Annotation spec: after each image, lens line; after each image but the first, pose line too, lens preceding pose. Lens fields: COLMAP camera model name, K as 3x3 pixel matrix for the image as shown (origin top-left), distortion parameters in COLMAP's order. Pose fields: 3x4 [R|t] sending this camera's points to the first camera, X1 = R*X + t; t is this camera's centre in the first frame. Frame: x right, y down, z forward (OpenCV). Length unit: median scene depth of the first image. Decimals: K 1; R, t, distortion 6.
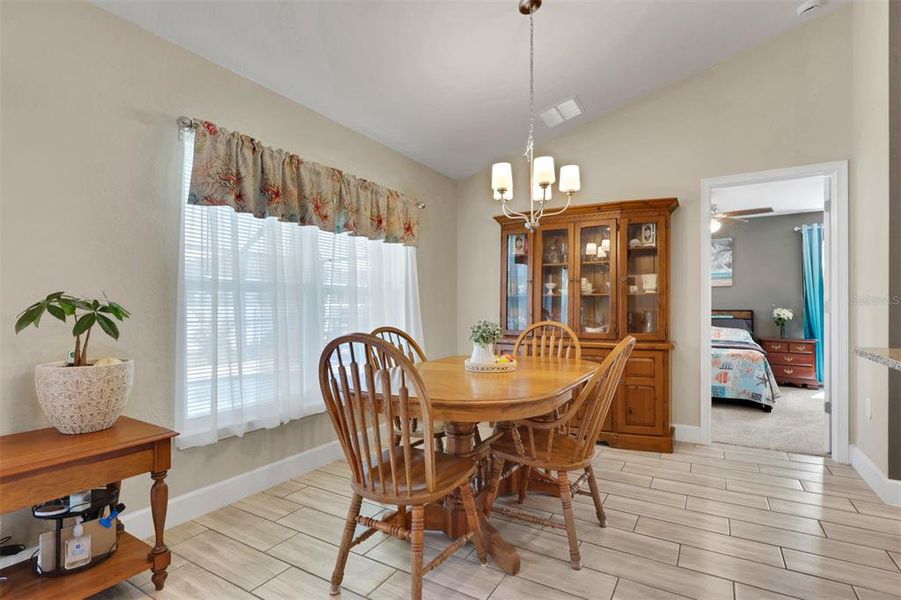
lens RADIAL K [[442.6, 0, 448.9], [0, 442.6, 303.2], [0, 0, 1]] dist [0.002420, 0.000301]
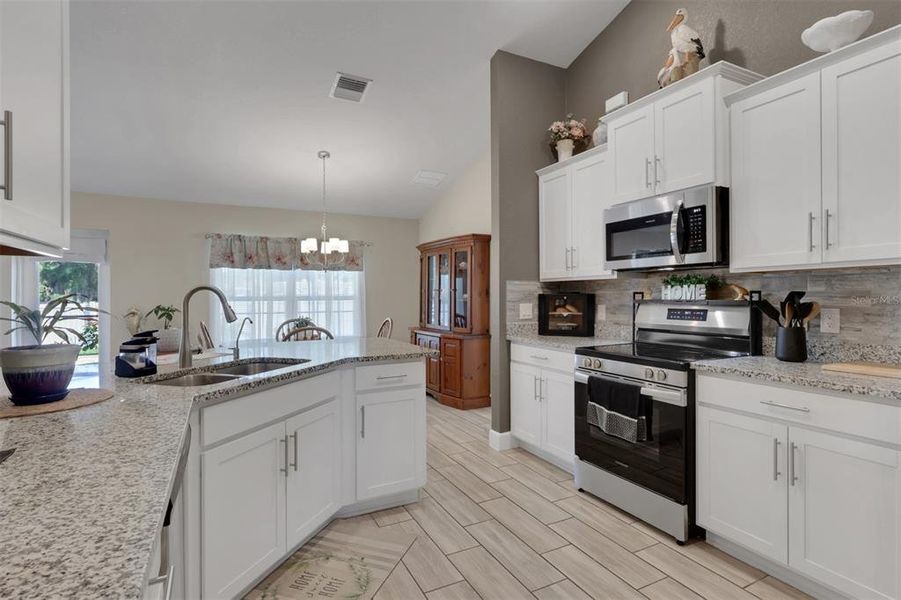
lens RADIAL K [[440.3, 0, 447.4], [0, 440.3, 294.7], [0, 0, 1]] dist [-0.004593, -0.000925]
pose [[0.845199, -0.004497, -0.534433, 1.364391], [0.008165, 0.999957, 0.004497, -0.052799], [0.534390, -0.008165, 0.845199, -0.285965]]
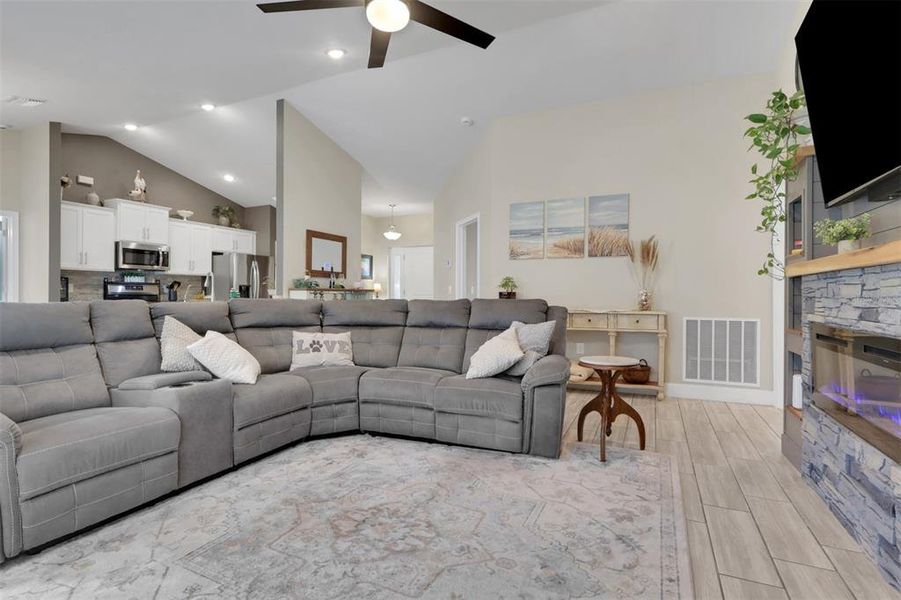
lens RADIAL K [[440.3, 0, 447.4], [0, 440.3, 294.7], [0, 0, 1]] dist [-0.004593, -0.000925]
pose [[-0.095594, -0.001126, 0.995420, -1.196249], [-0.011829, 0.999930, -0.000005, 0.013371], [-0.995350, -0.011776, -0.095601, -0.693687]]
